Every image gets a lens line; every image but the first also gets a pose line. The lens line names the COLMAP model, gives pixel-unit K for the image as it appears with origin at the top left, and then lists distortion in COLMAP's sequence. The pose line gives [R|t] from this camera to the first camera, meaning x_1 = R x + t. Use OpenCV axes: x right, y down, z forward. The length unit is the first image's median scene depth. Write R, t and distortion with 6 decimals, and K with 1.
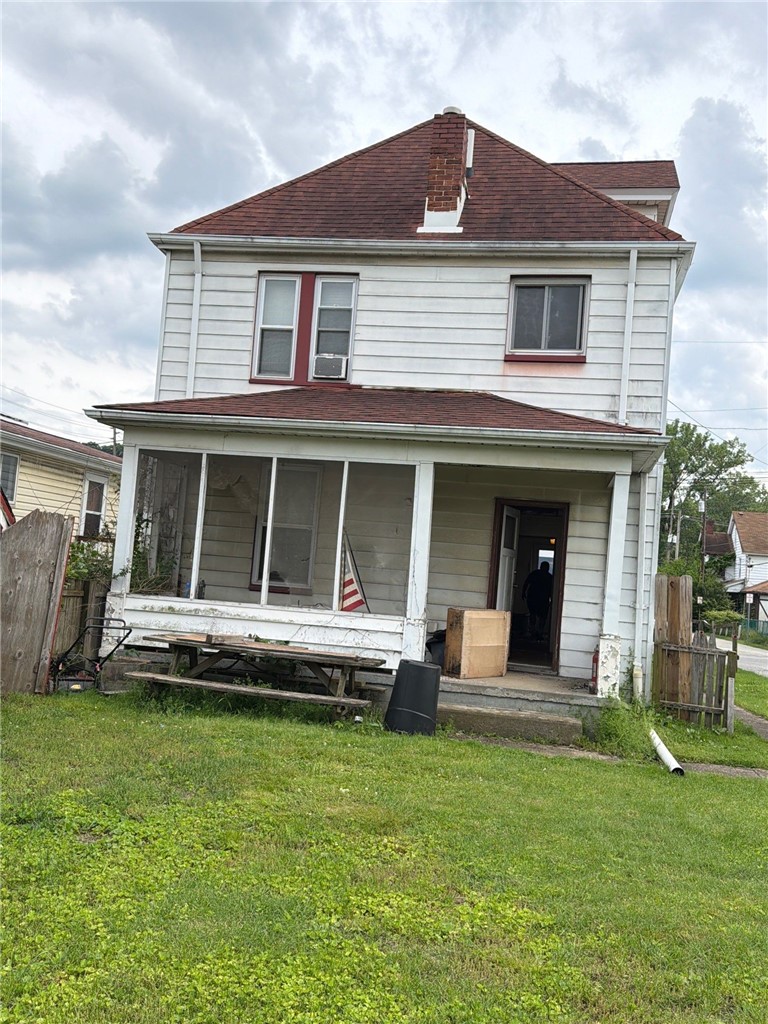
lens RADIAL K [[921.9, 0, 384.0], [0, 921.9, 512.0], [0, 0, 1]] dist [0.124107, -0.002948]
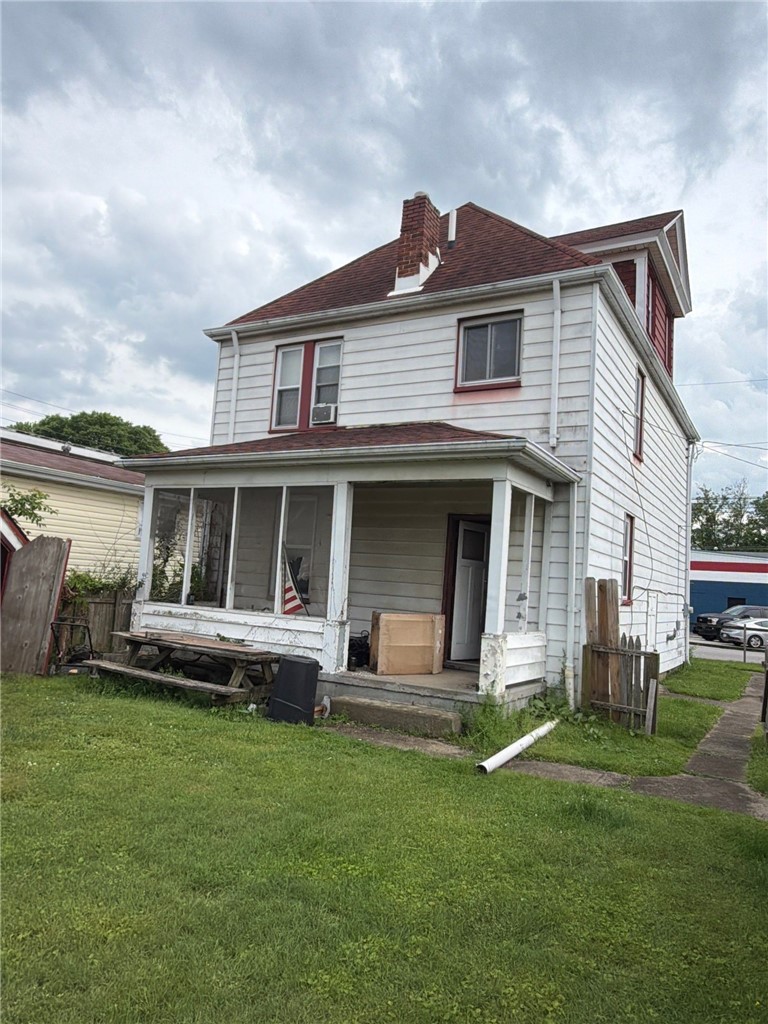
lens RADIAL K [[700.7, 0, 384.0], [0, 700.7, 512.0], [0, 0, 1]] dist [0.002509, -0.001129]
pose [[0.943353, -0.051688, -0.327739, 0.328763], [0.031209, 0.997235, -0.067446, 0.037502], [0.330318, 0.053397, 0.942358, 0.178575]]
